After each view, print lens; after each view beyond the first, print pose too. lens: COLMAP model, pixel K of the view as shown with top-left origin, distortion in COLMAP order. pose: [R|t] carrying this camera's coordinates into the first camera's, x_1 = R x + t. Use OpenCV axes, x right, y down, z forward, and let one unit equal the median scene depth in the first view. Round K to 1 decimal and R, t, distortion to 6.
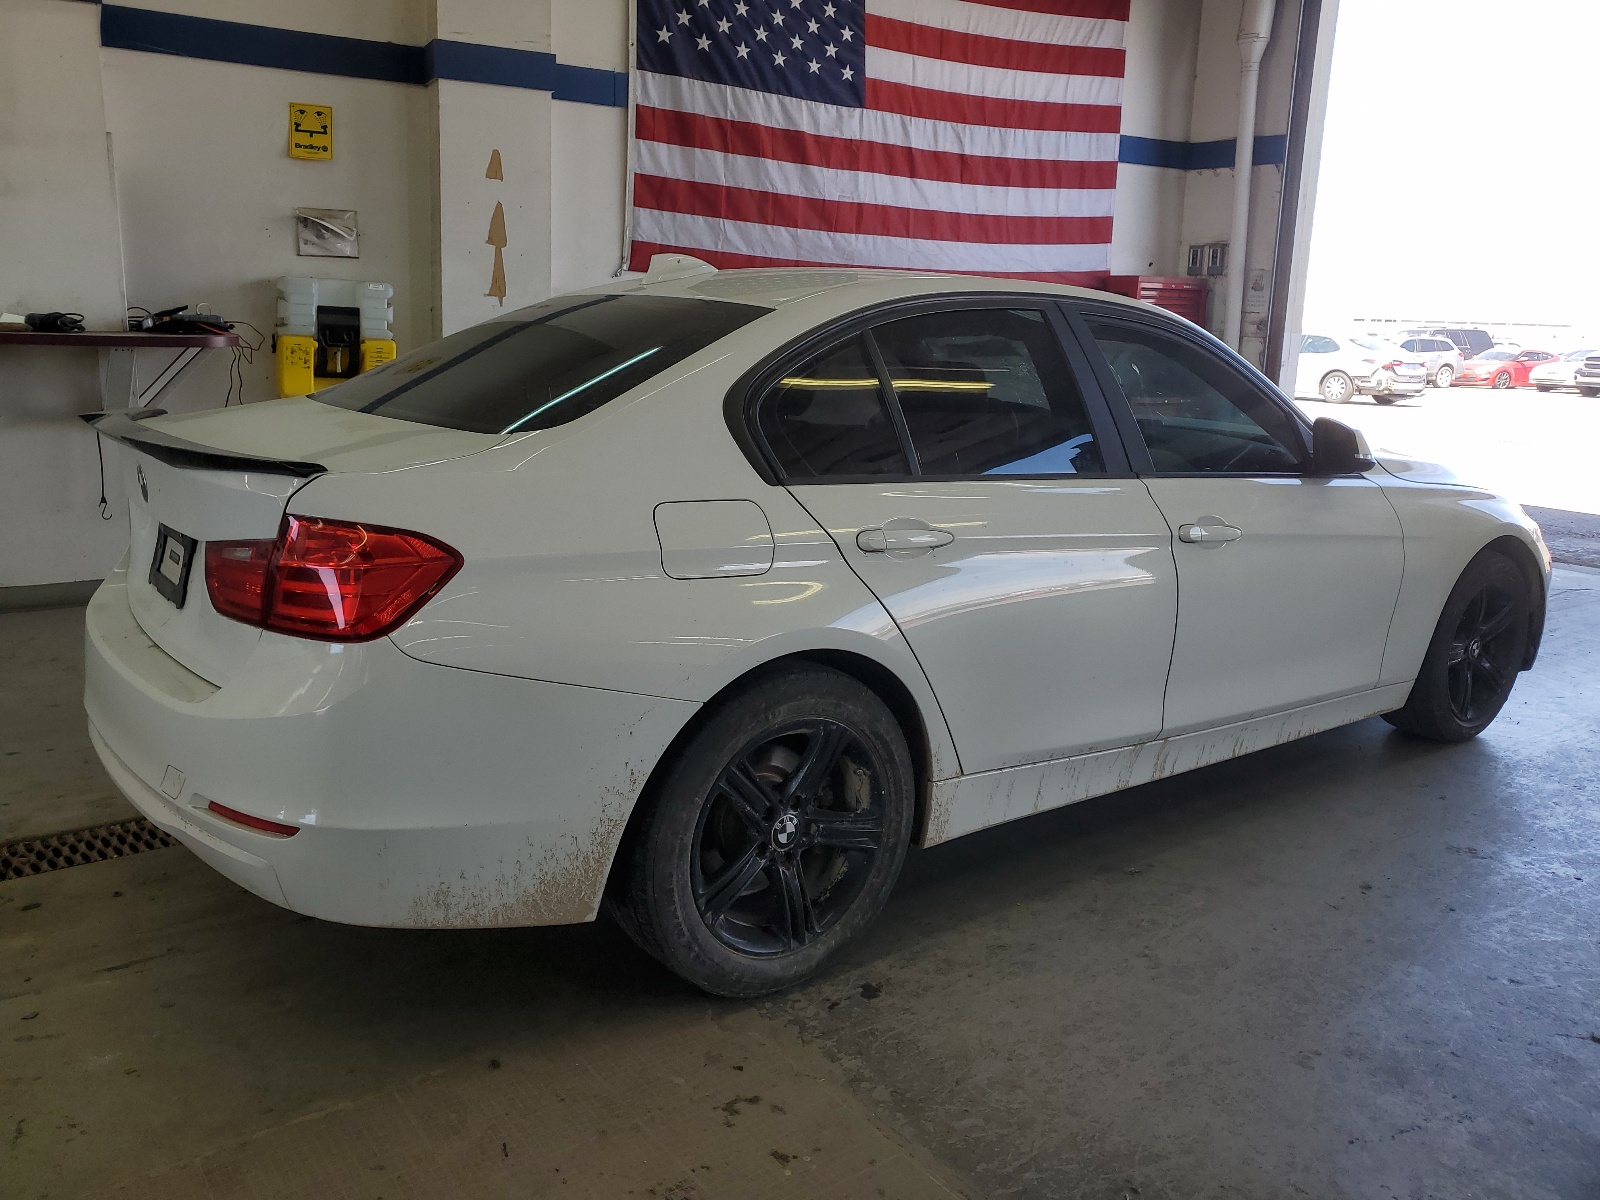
lens RADIAL K [[1208.8, 0, 800.0], [0, 1208.8, 600.0], [0, 0, 1]] dist [-0.040484, 0.004229]
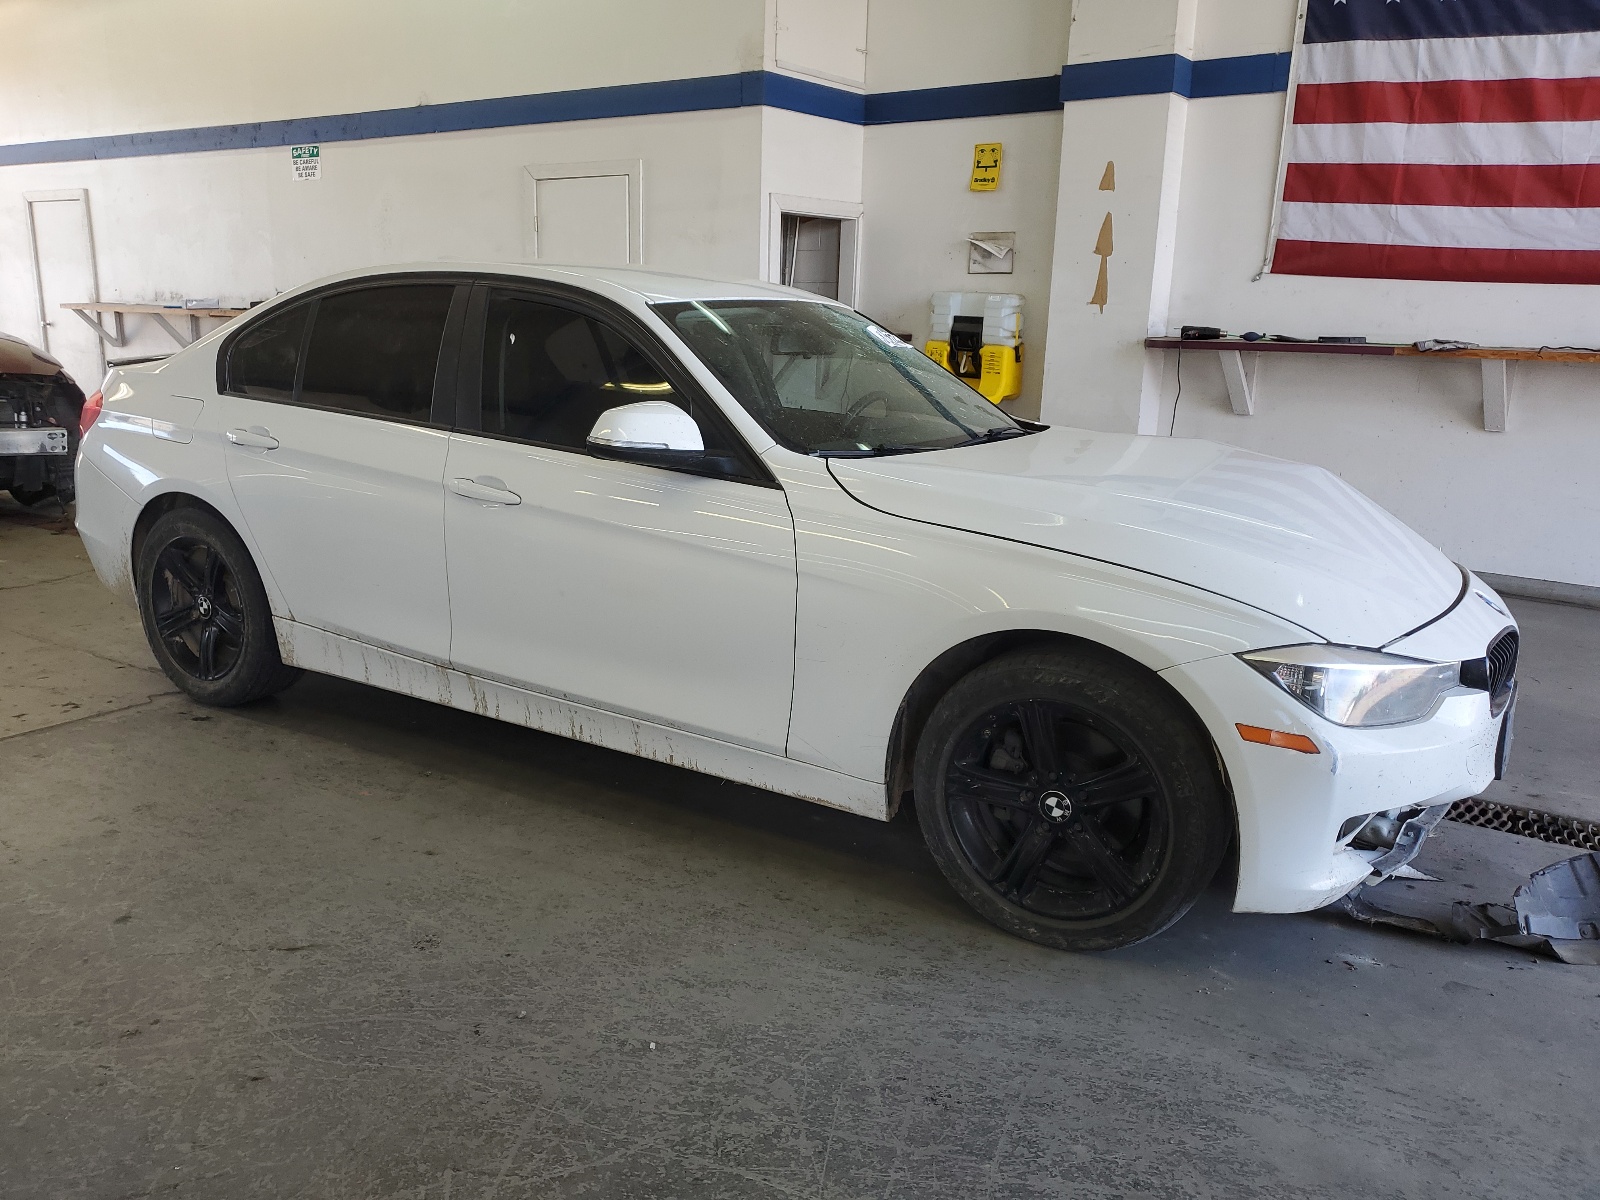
lens RADIAL K [[1236.7, 0, 800.0], [0, 1236.7, 600.0], [0, 0, 1]] dist [0.071774, -0.128106]
pose [[0.387794, 0.184911, -0.903008, 0.673809], [-0.224080, 0.969194, 0.102234, -0.060533], [0.894094, 0.162700, 0.417282, 0.375715]]
